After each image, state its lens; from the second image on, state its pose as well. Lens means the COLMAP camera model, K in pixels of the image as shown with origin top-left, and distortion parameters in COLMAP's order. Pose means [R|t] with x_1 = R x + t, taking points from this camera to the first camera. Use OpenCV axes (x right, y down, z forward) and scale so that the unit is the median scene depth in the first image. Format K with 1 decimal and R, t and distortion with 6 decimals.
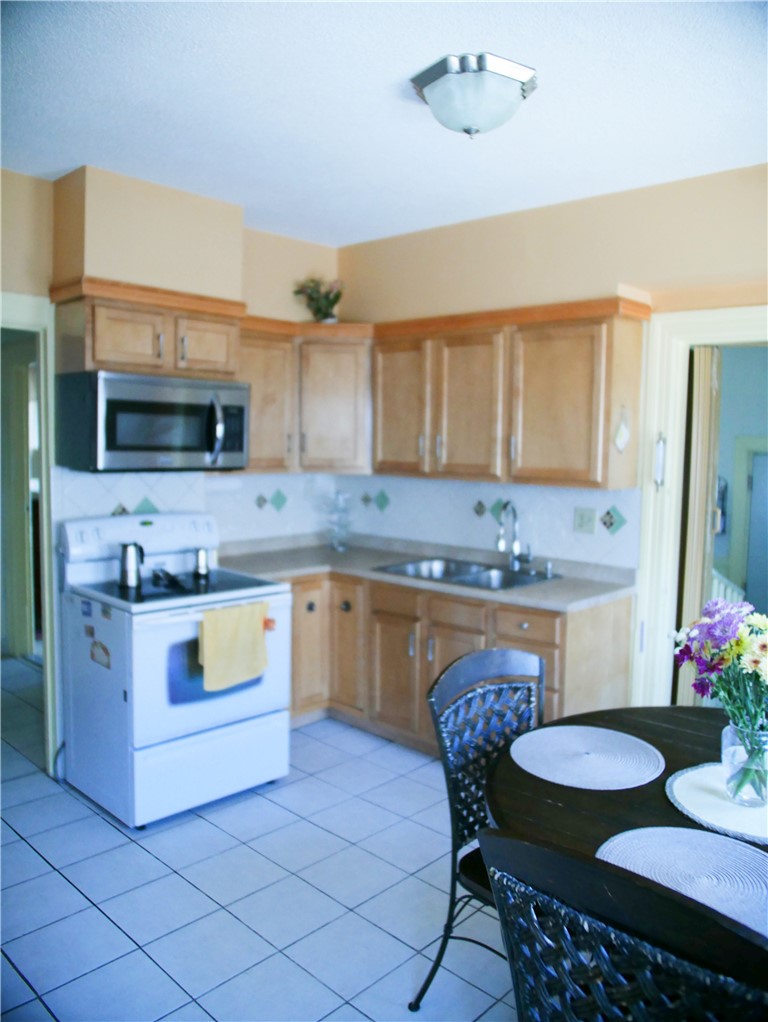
lens RADIAL K [[786.3, 0, 386.6], [0, 786.3, 510.8], [0, 0, 1]] dist [-0.071147, 0.003517]
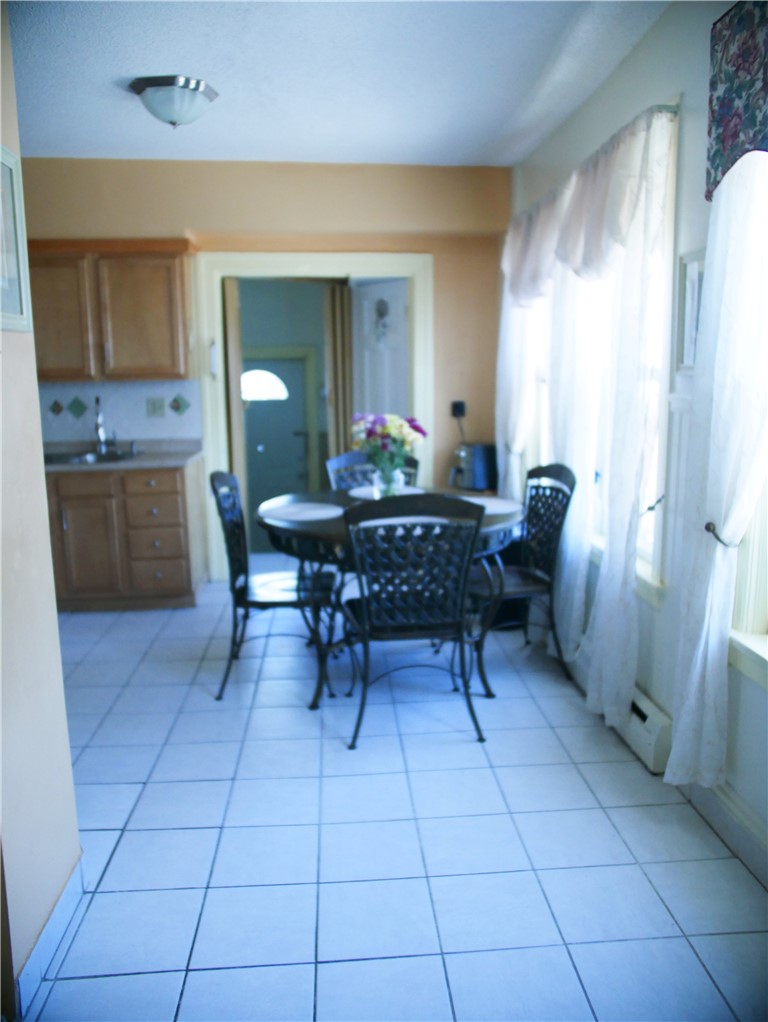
lens RADIAL K [[786.3, 0, 382.8], [0, 786.3, 512.2], [0, 0, 1]] dist [-0.071147, 0.003517]
pose [[0.682240, -0.148740, 0.715839, -0.483129], [0.084591, 0.988571, 0.124789, 0.058040], [-0.726218, -0.024583, 0.687024, -0.196631]]
